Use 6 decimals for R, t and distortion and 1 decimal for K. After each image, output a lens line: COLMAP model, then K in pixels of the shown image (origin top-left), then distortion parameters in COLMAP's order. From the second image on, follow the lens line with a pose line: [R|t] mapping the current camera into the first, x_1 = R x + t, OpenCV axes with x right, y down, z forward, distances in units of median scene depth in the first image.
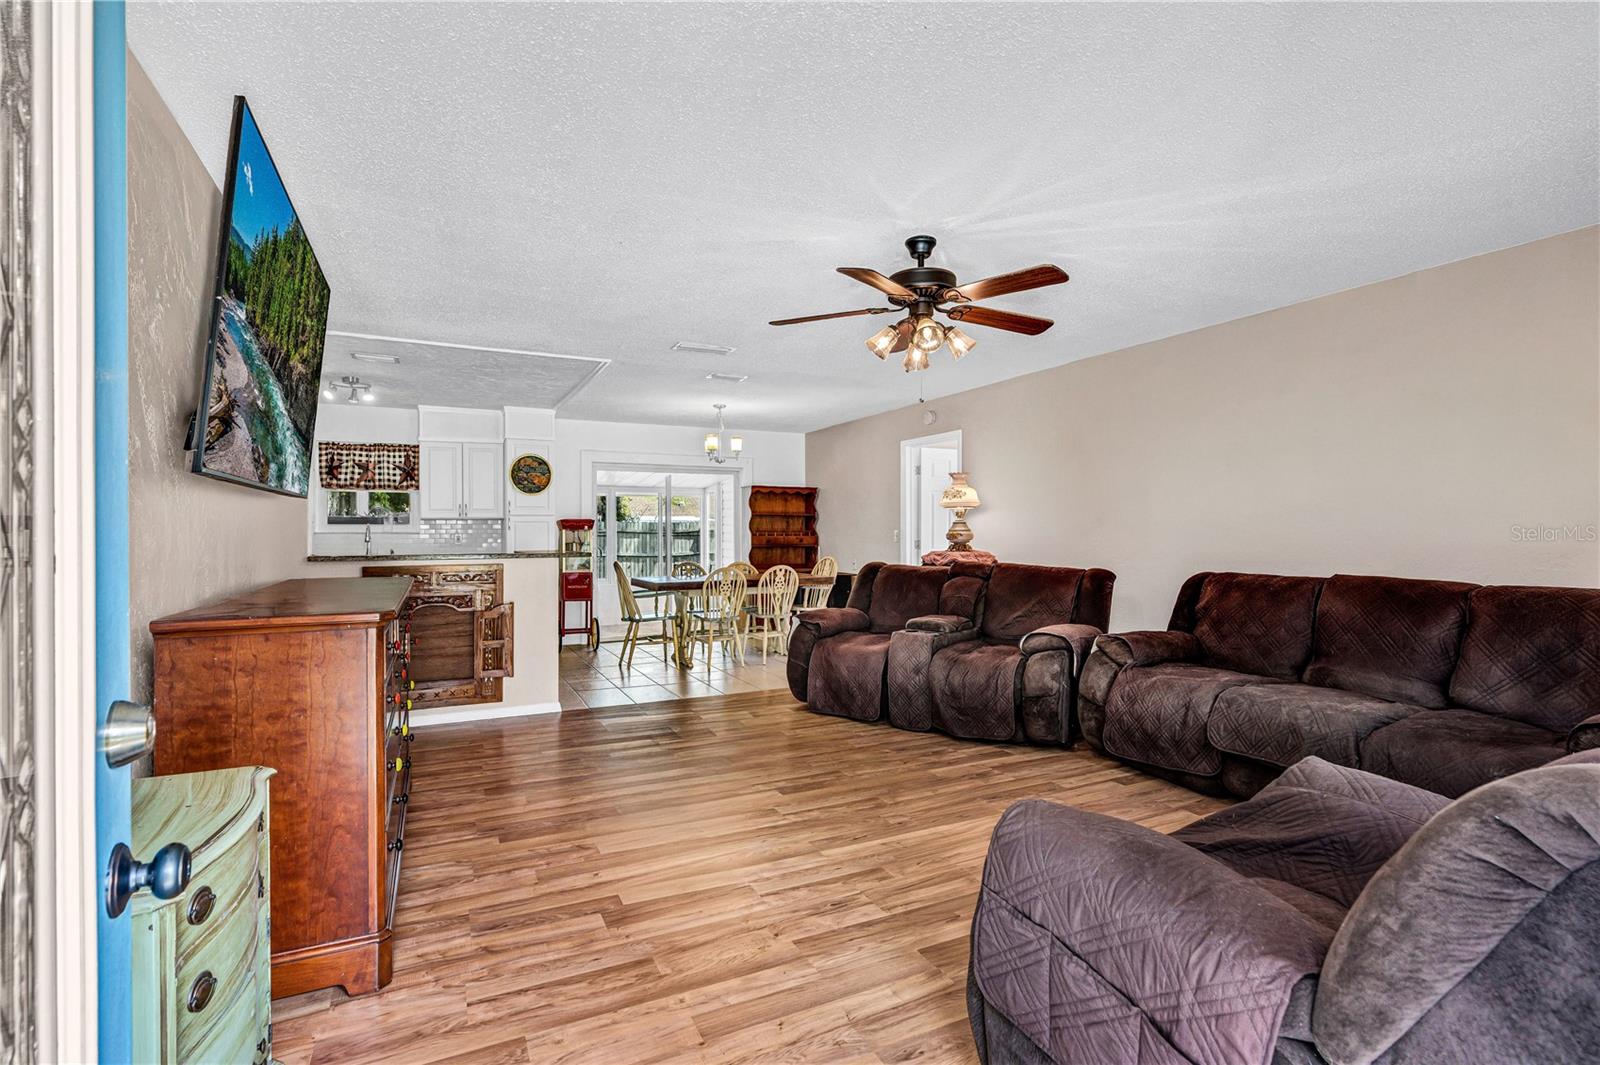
lens RADIAL K [[760.6, 0, 785.9], [0, 760.6, 536.0], [0, 0, 1]] dist [-0.011180, 0.006330]
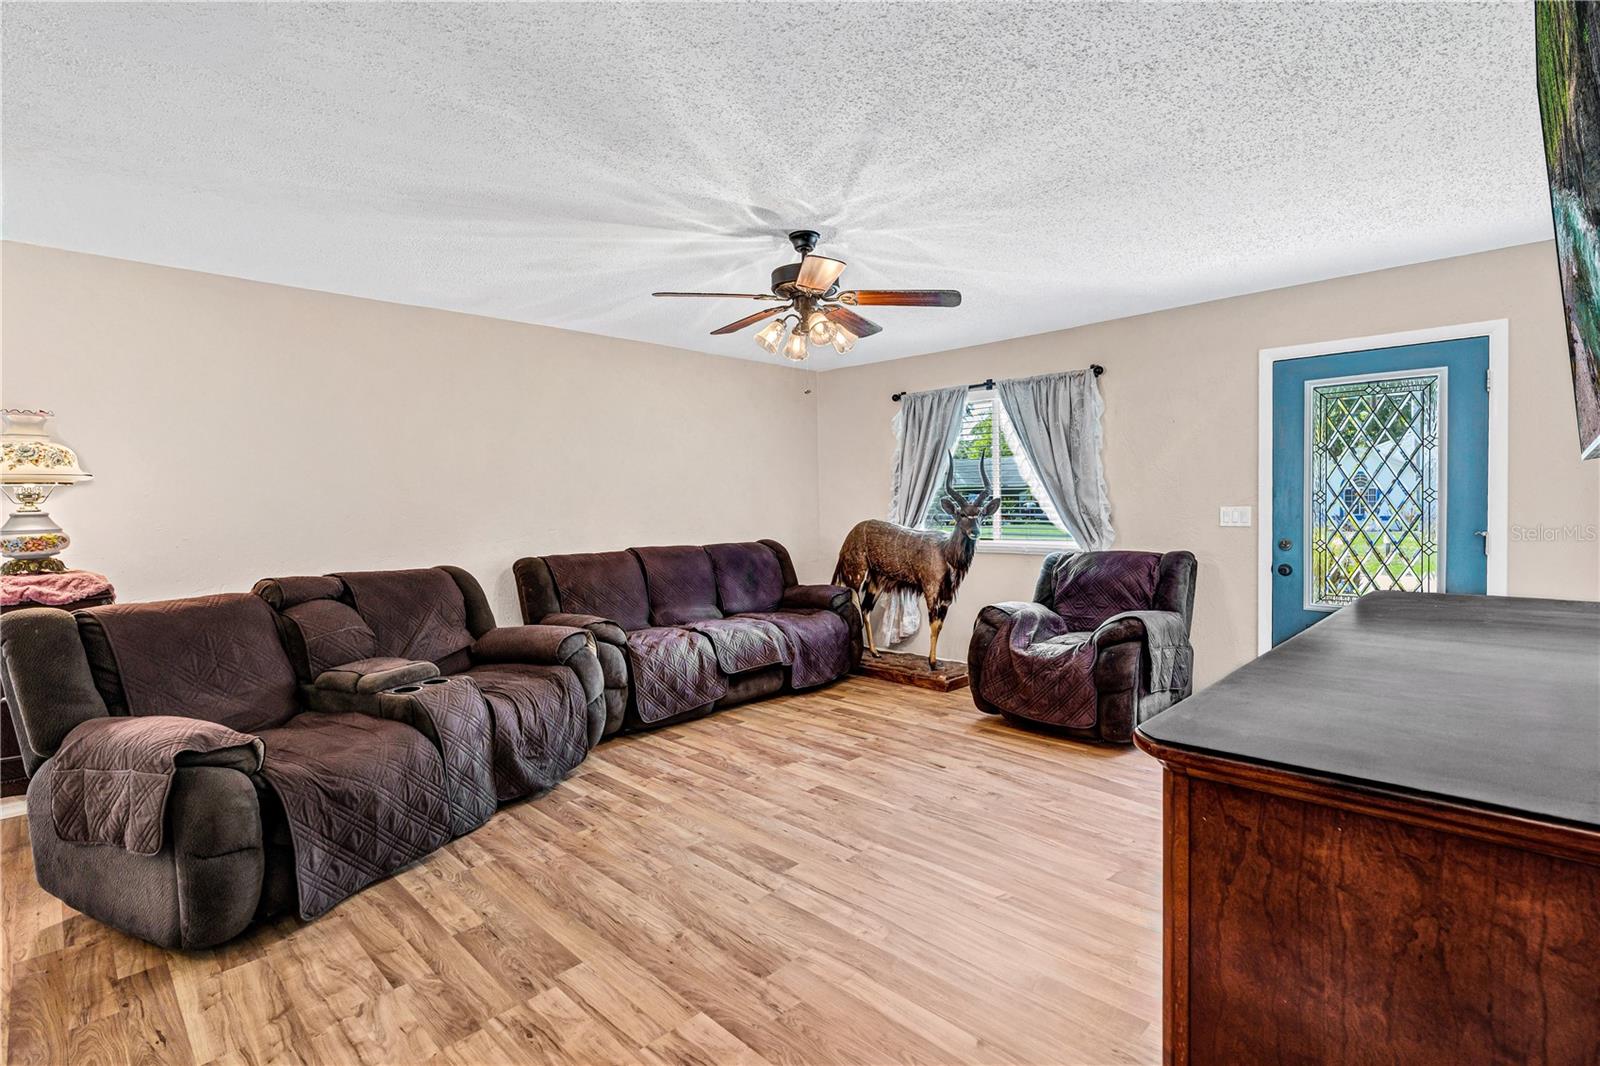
lens RADIAL K [[760.6, 0, 825.1], [0, 760.6, 515.4], [0, 0, 1]] dist [-0.011180, 0.006330]
pose [[-0.366098, -0.009926, 0.930523, -0.678034], [0.019347, 0.999646, 0.018275, -0.026533], [-0.930375, 0.024694, -0.365776, 1.157204]]
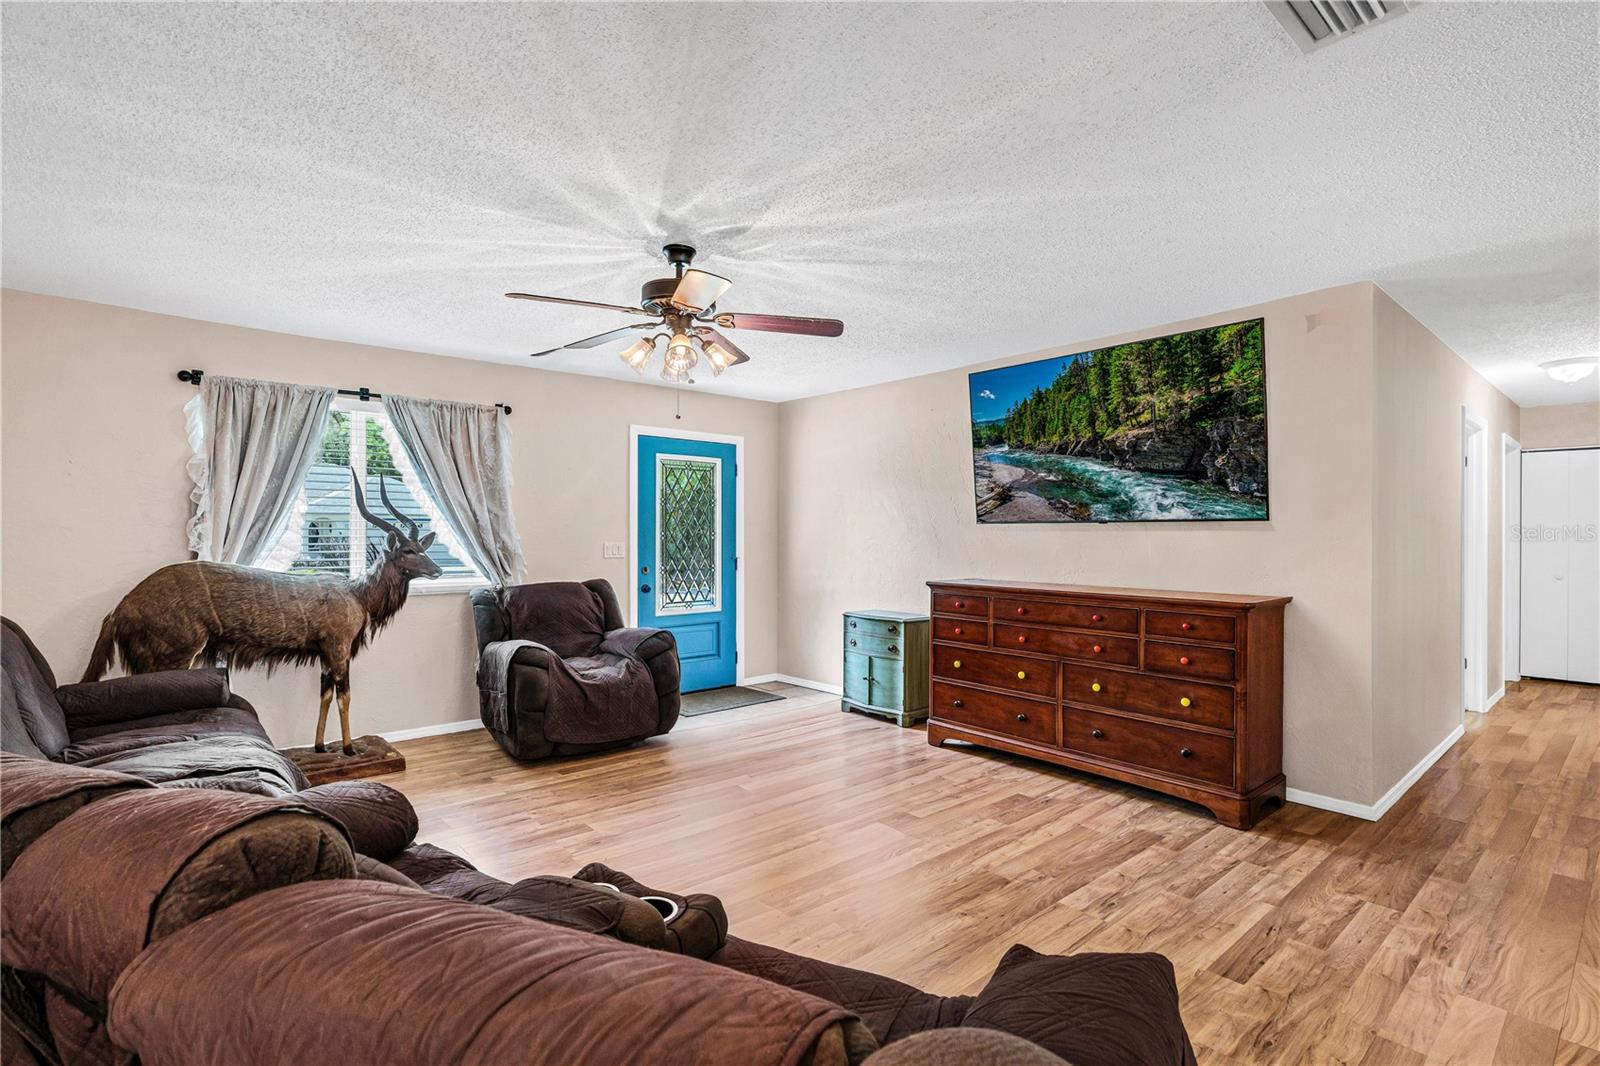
lens RADIAL K [[760.6, 0, 784.6], [0, 760.6, 527.0], [0, 0, 1]] dist [-0.011180, 0.006330]
pose [[-0.963611, -0.003793, -0.267282, 0.276868], [-0.003148, 0.999991, -0.002840, -0.033142], [0.267291, -0.001895, -0.963614, 1.681514]]
